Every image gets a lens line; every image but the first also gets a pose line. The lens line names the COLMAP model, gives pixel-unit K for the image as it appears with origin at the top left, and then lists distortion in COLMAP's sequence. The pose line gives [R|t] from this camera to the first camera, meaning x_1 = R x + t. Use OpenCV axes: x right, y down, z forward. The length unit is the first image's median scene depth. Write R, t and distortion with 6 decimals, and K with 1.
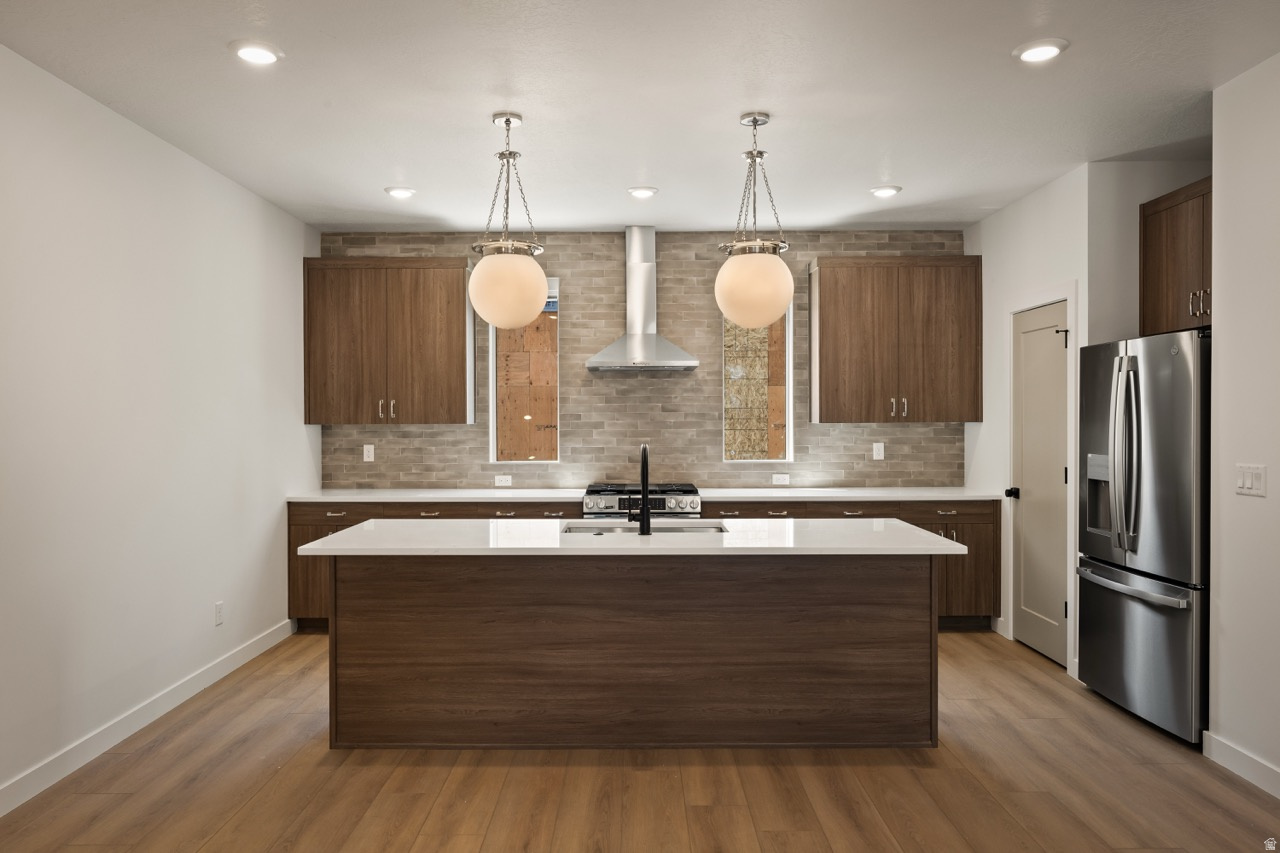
lens RADIAL K [[896.0, 0, 641.4], [0, 896.0, 428.9], [0, 0, 1]] dist [0.004703, -0.000504]
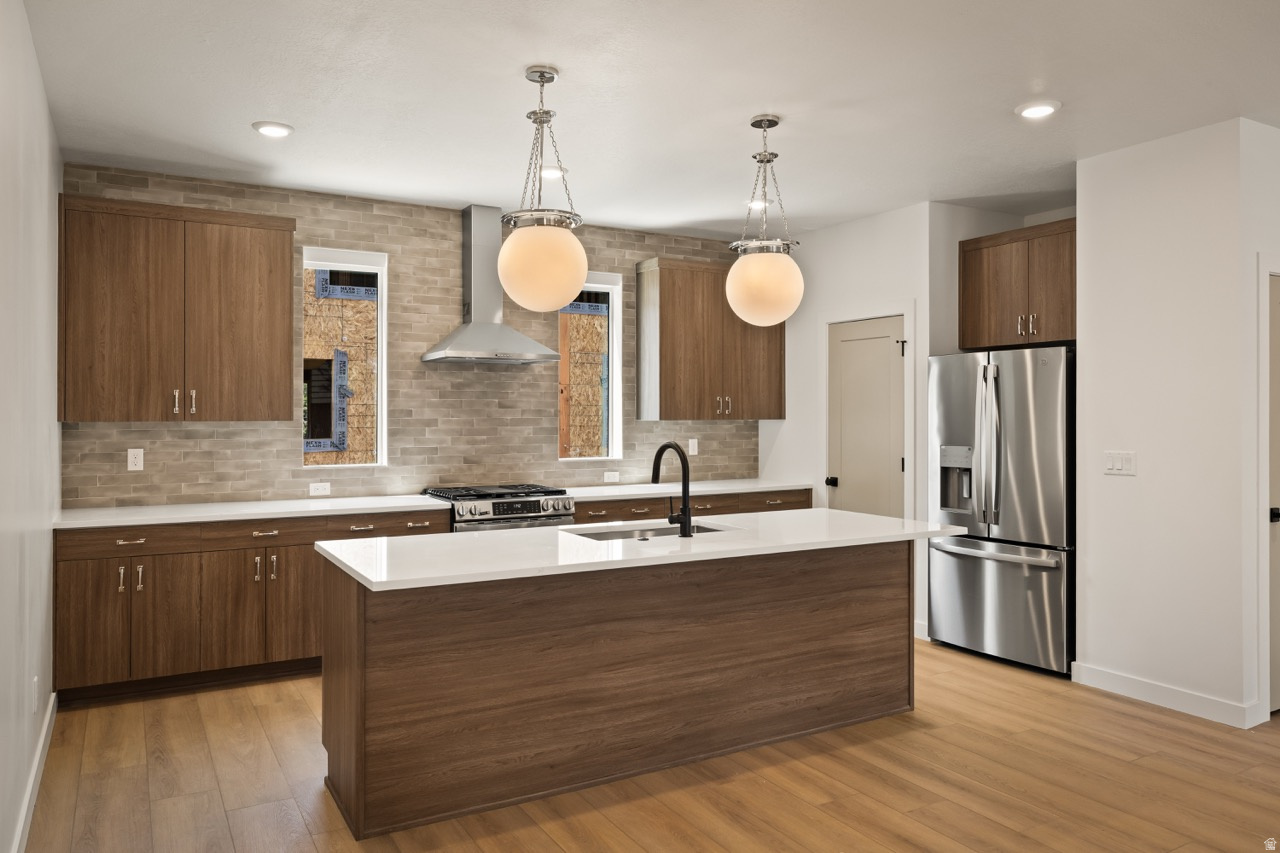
lens RADIAL K [[896.0, 0, 652.3], [0, 896.0, 415.3], [0, 0, 1]] dist [0.004703, -0.000504]
pose [[0.861818, 0.002947, 0.507208, -0.345383], [0.003663, 0.999921, -0.012033, 0.000186], [-0.507204, 0.012228, 0.861740, 0.132445]]
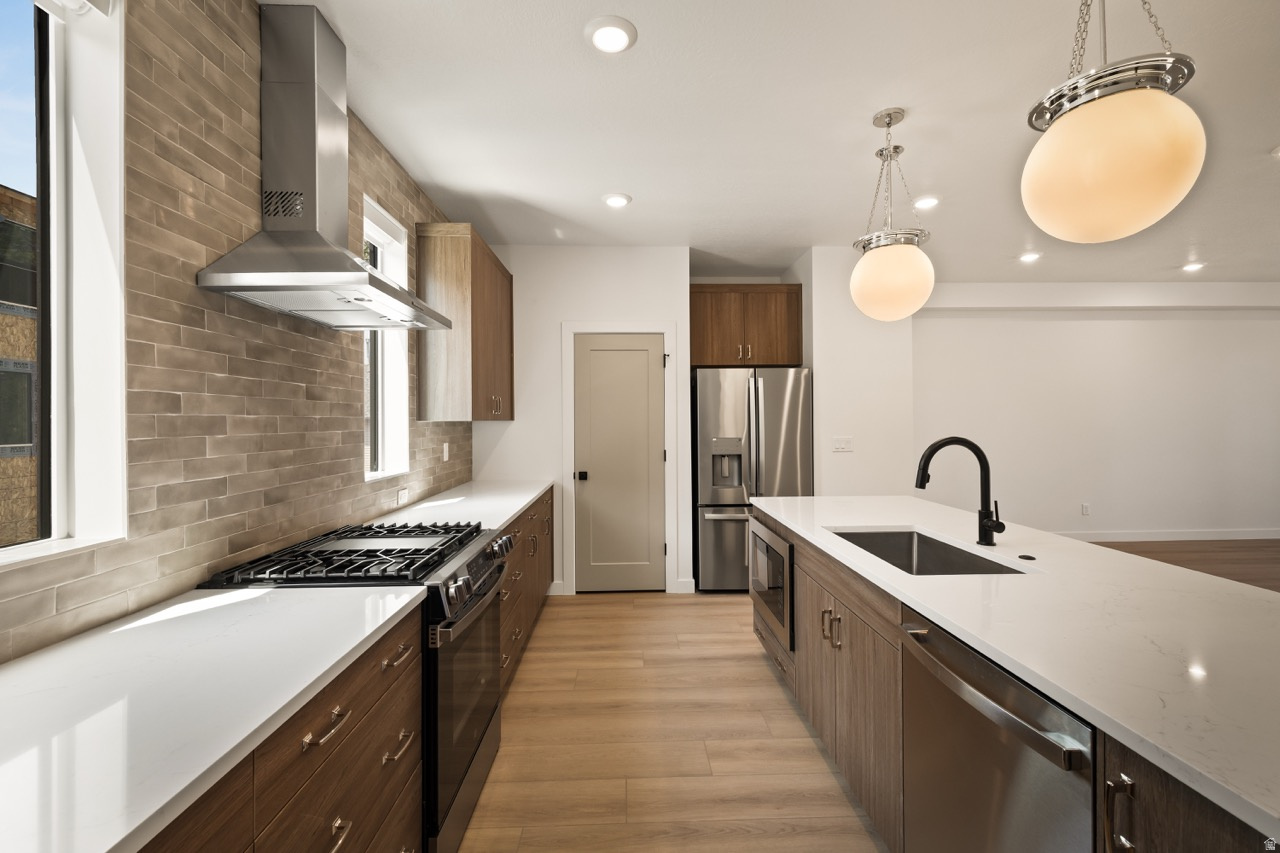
lens RADIAL K [[534.4, 0, 642.5], [0, 534.4, 423.3], [0, 0, 1]] dist [-0.000349, 0.000539]
pose [[-0.022629, -0.000199, 0.999744, -0.327336], [0.020777, 0.999784, 0.000669, -0.001220], [-0.999528, 0.020787, -0.022620, 0.900638]]
